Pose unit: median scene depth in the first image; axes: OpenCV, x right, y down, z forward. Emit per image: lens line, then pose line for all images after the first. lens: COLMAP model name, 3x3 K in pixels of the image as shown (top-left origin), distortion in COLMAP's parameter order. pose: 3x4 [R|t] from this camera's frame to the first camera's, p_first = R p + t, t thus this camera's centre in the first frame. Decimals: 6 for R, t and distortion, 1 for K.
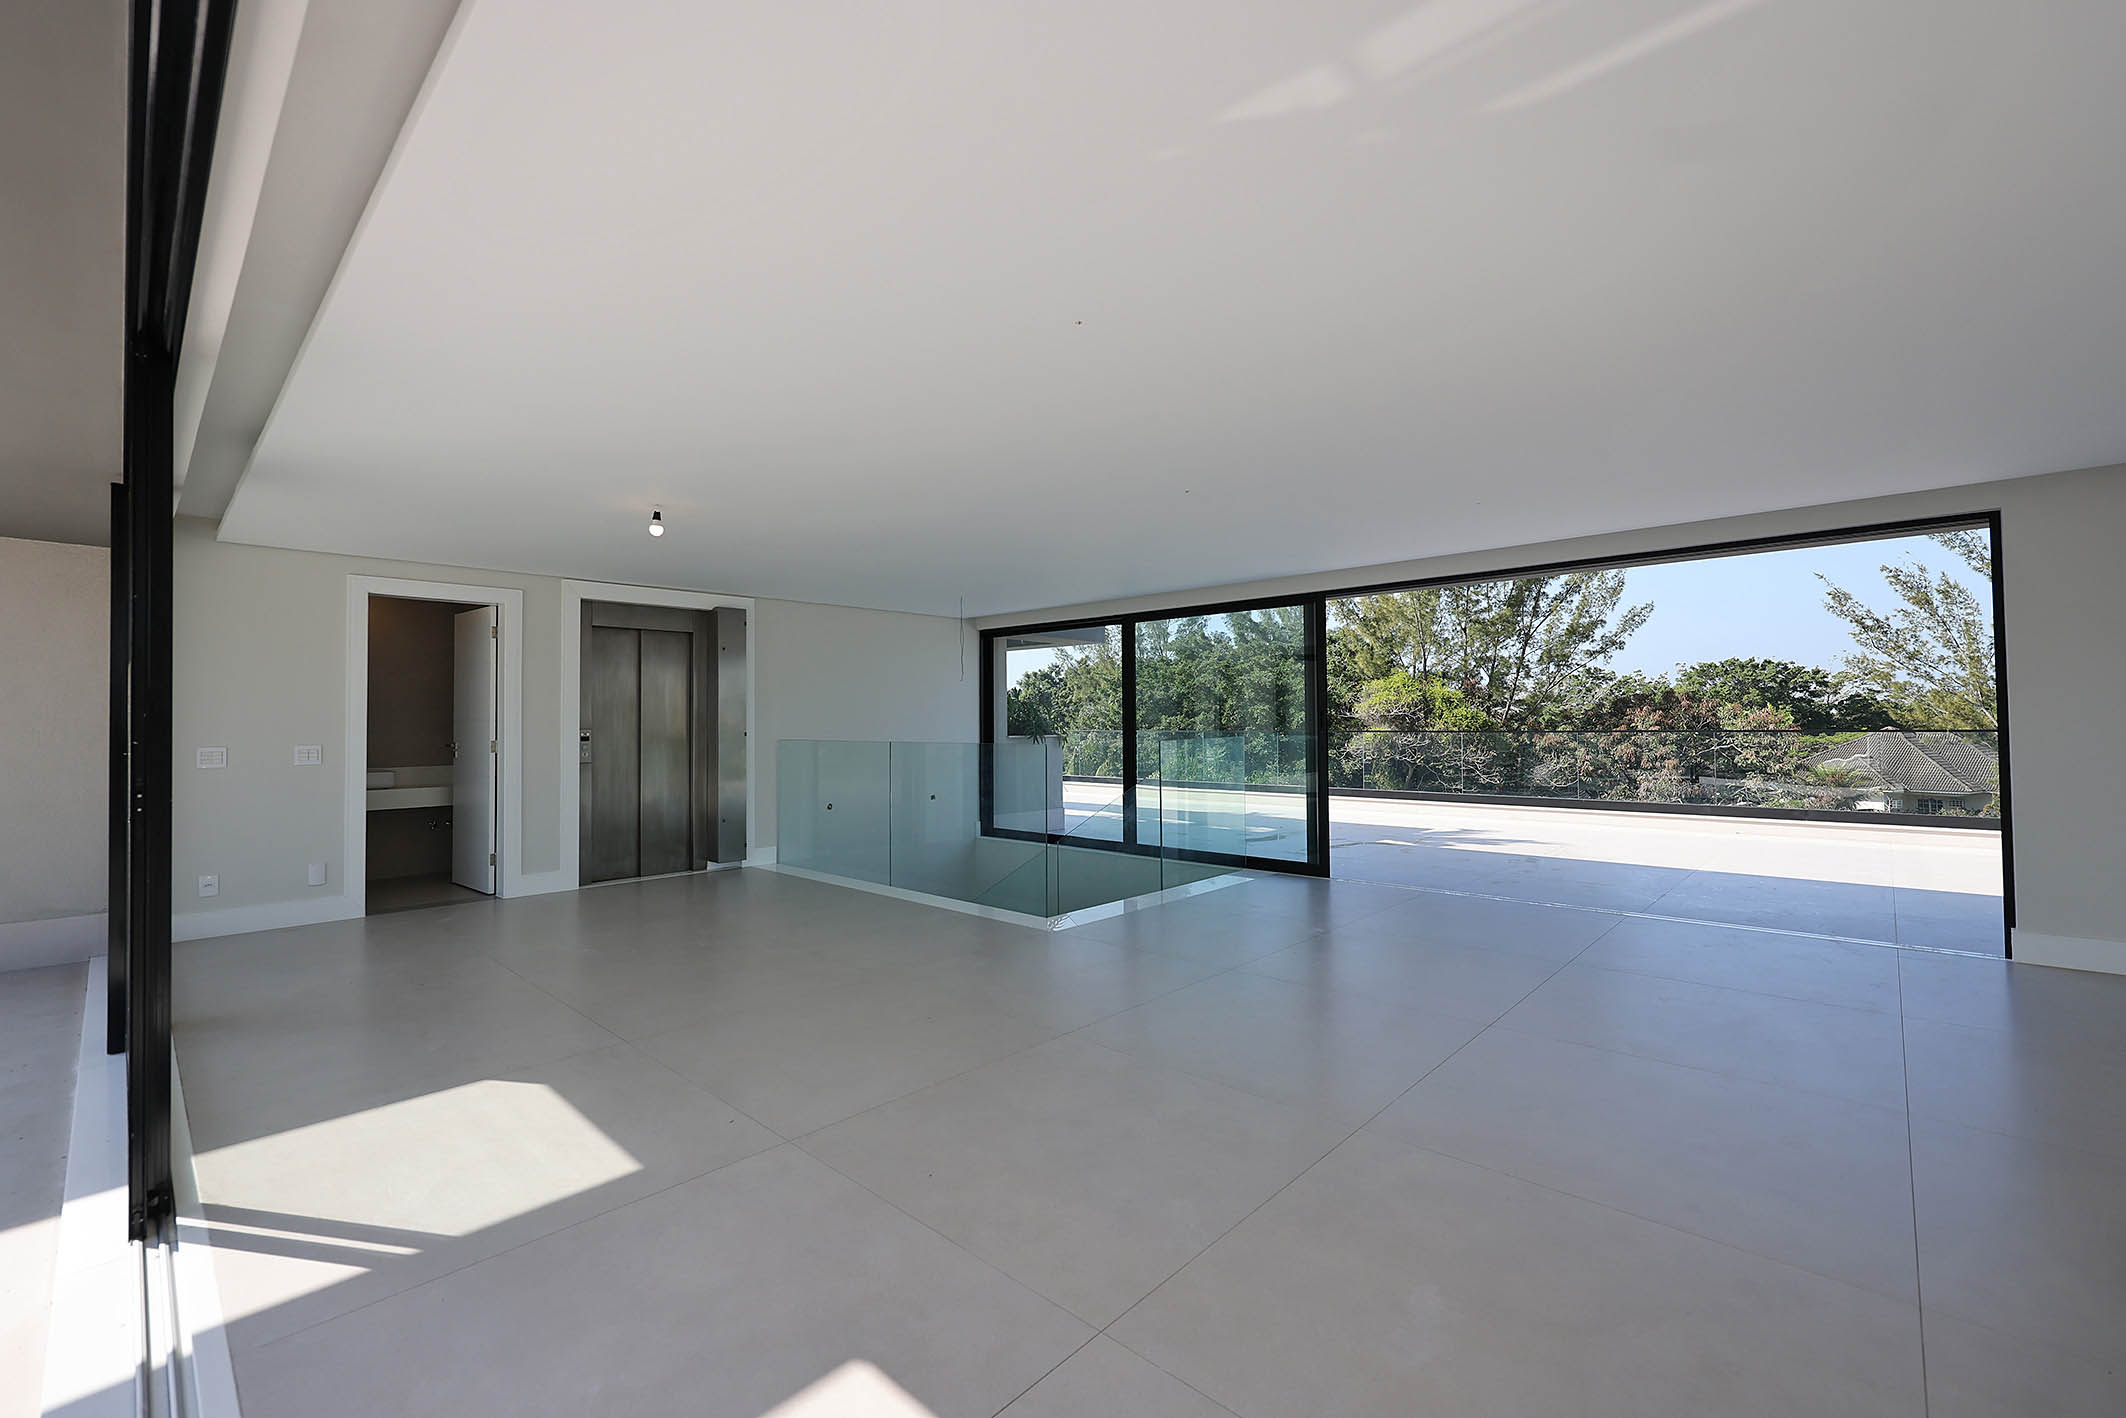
lens RADIAL K [[858.1, 0, 1075.6], [0, 858.1, 703.2], [0, 0, 1]] dist [-0.002459, -0.000288]
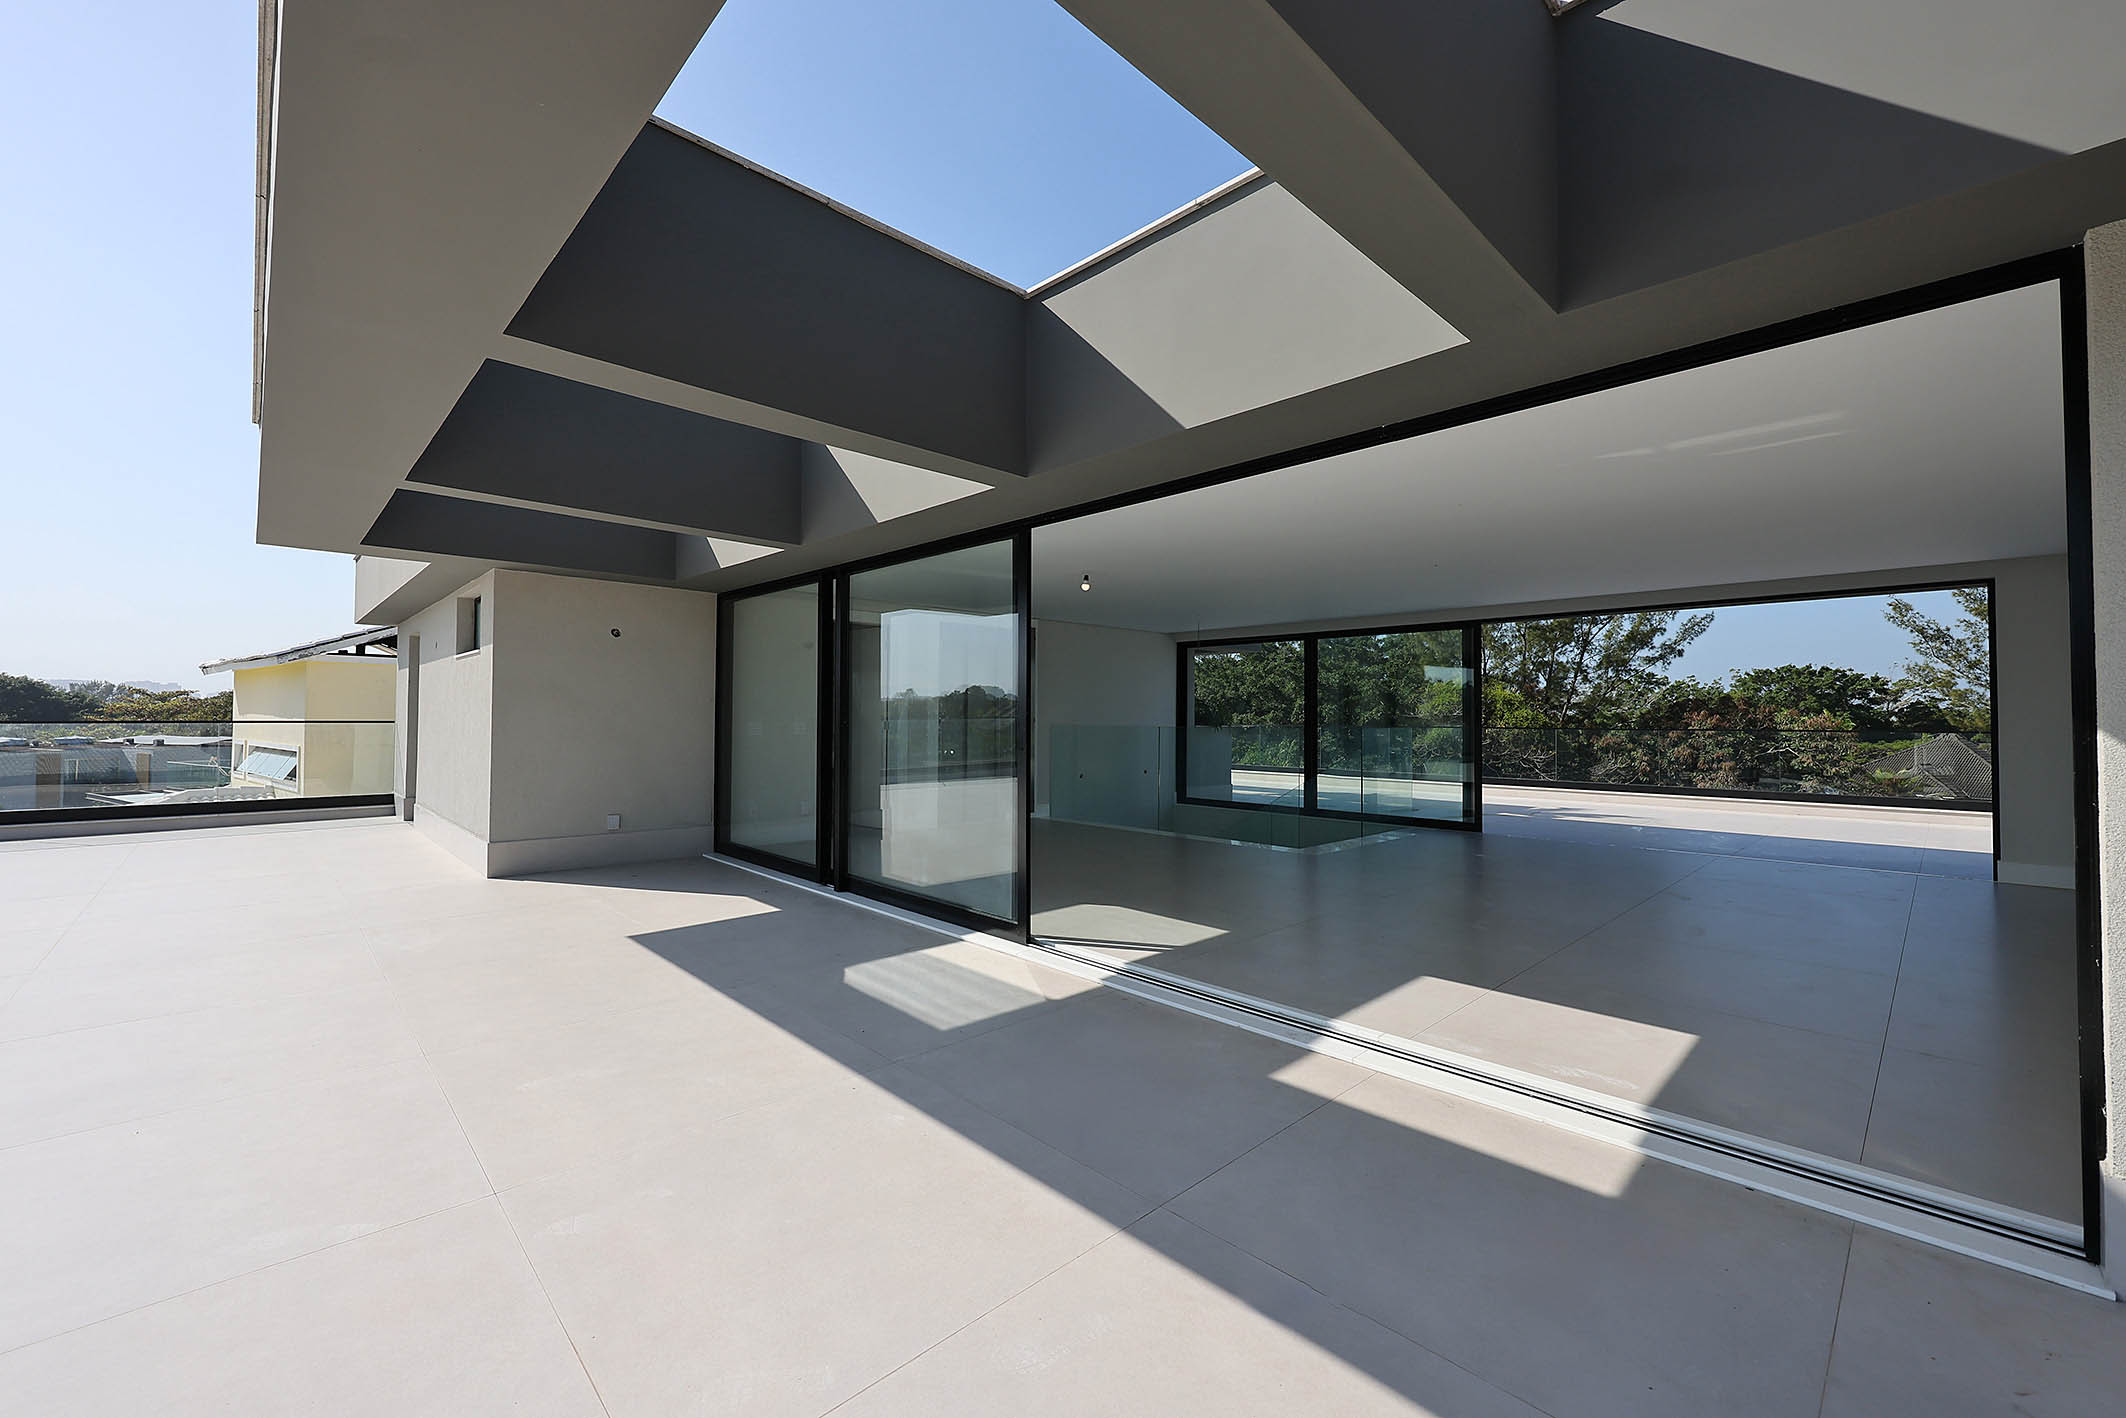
lens RADIAL K [[858.1, 0, 1046.9], [0, 858.1, 706.0], [0, 0, 1]] dist [-0.002459, -0.000288]
pose [[0.998259, 0.013236, -0.057474, -0.076218], [-0.012881, 0.999896, 0.006546, 0.001470], [0.057554, -0.005794, 0.998326, -0.092995]]
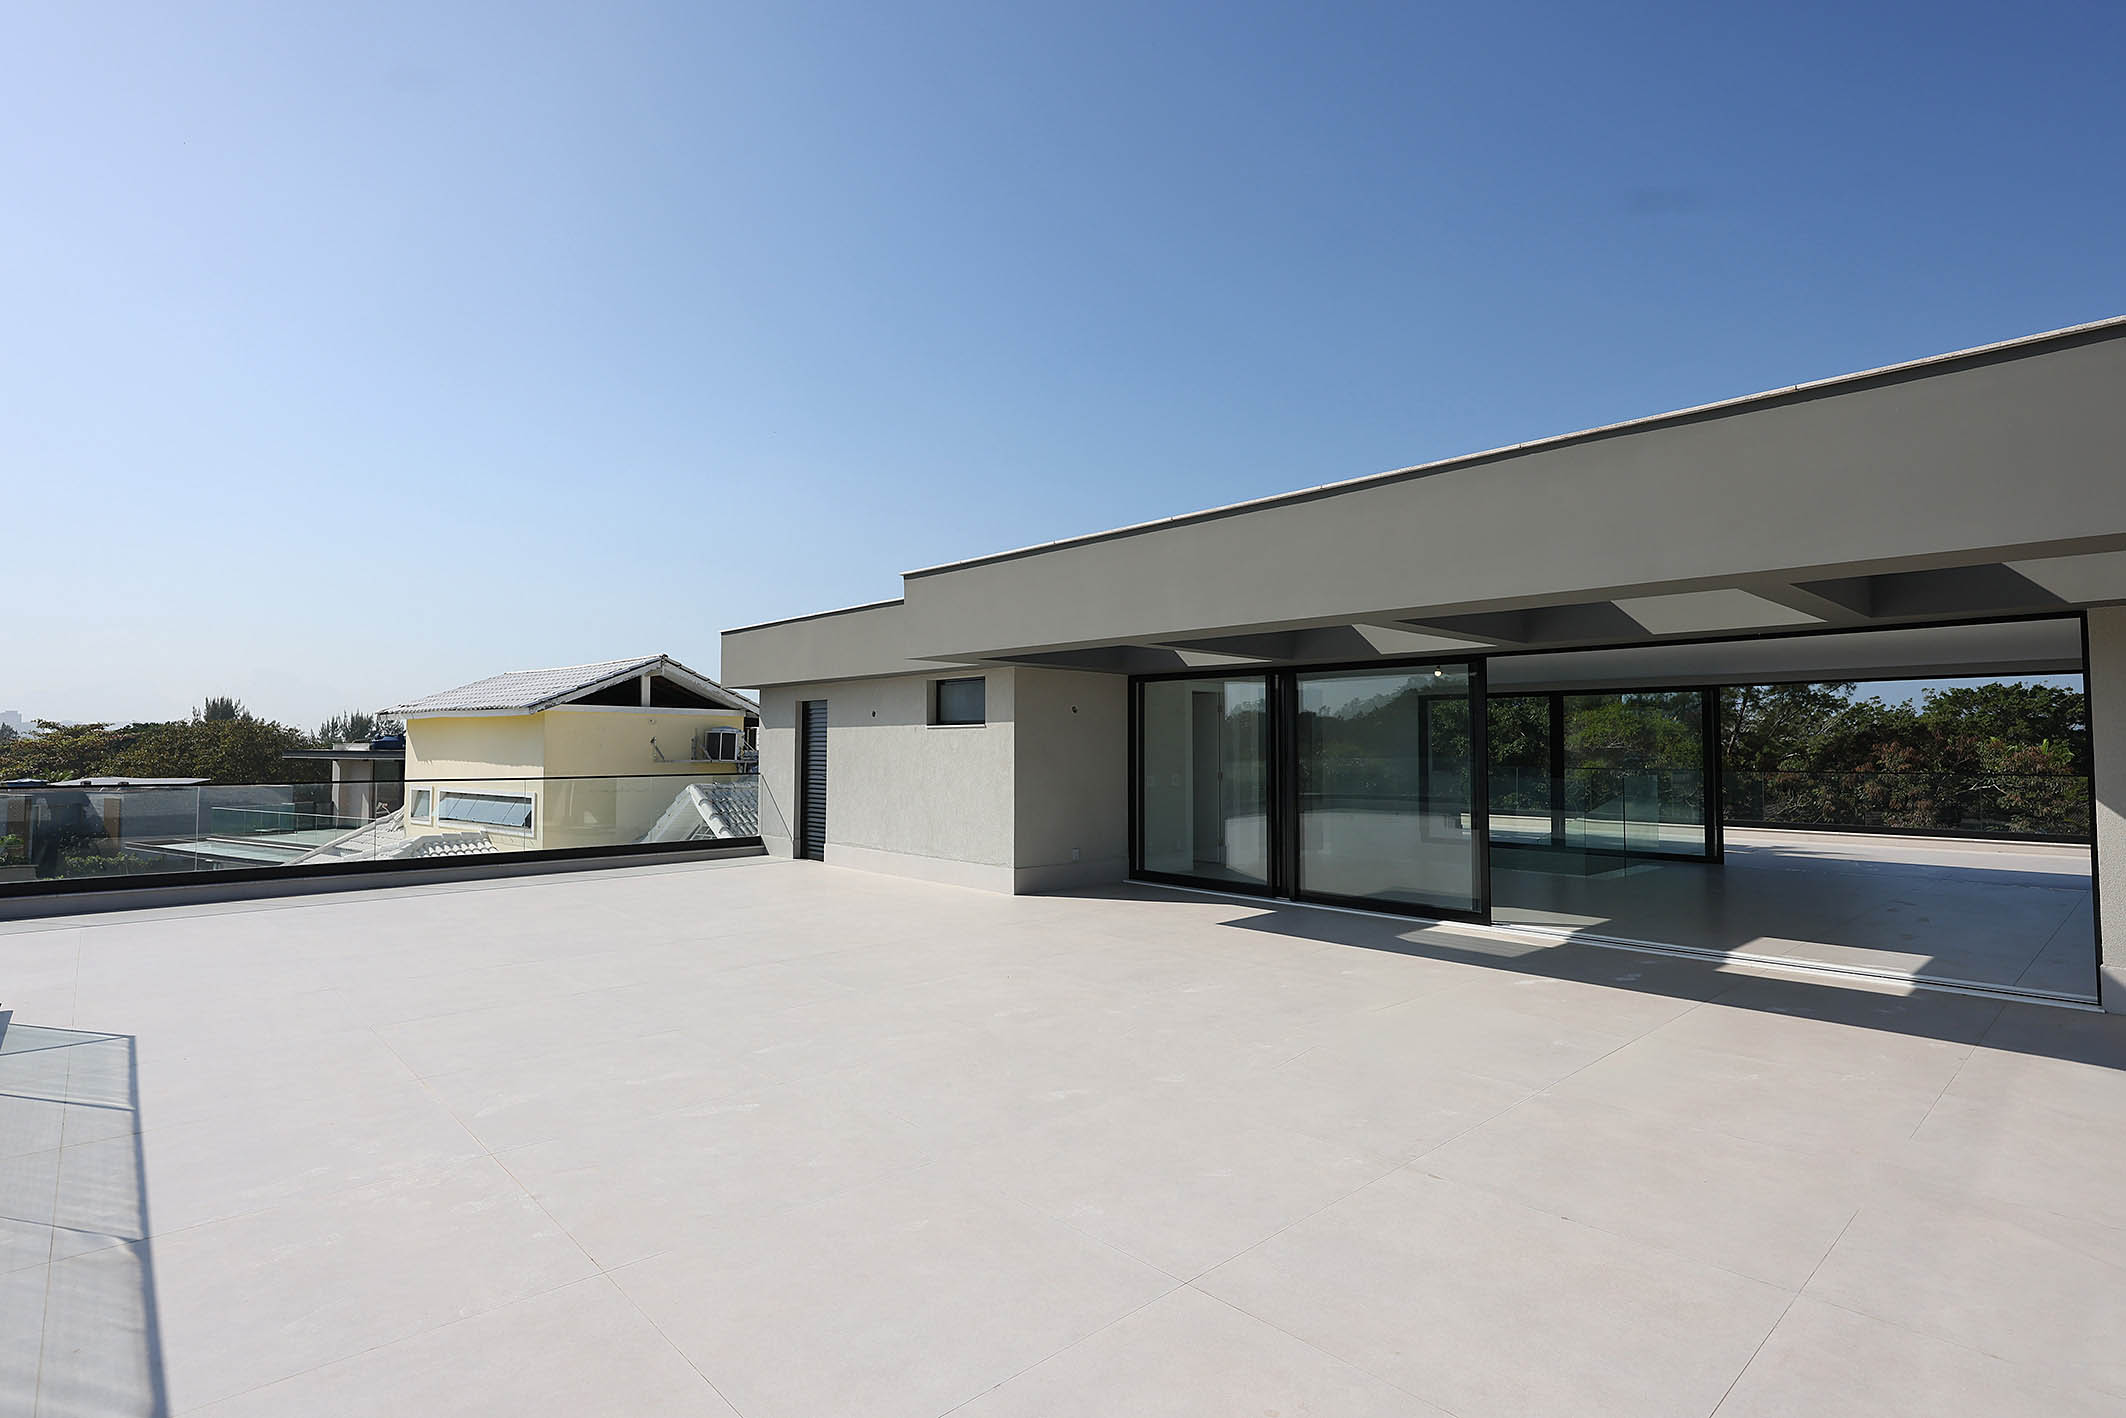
lens RADIAL K [[1140.0, 0, 1004.0], [0, 1140.0, 709.2], [0, 0, 1]] dist [0.015830, -0.001113]
pose [[0.998434, 0.008099, -0.055358, -0.227571], [-0.008567, 0.999930, -0.008221, -0.013698], [0.055287, 0.008682, 0.998433, -0.295681]]
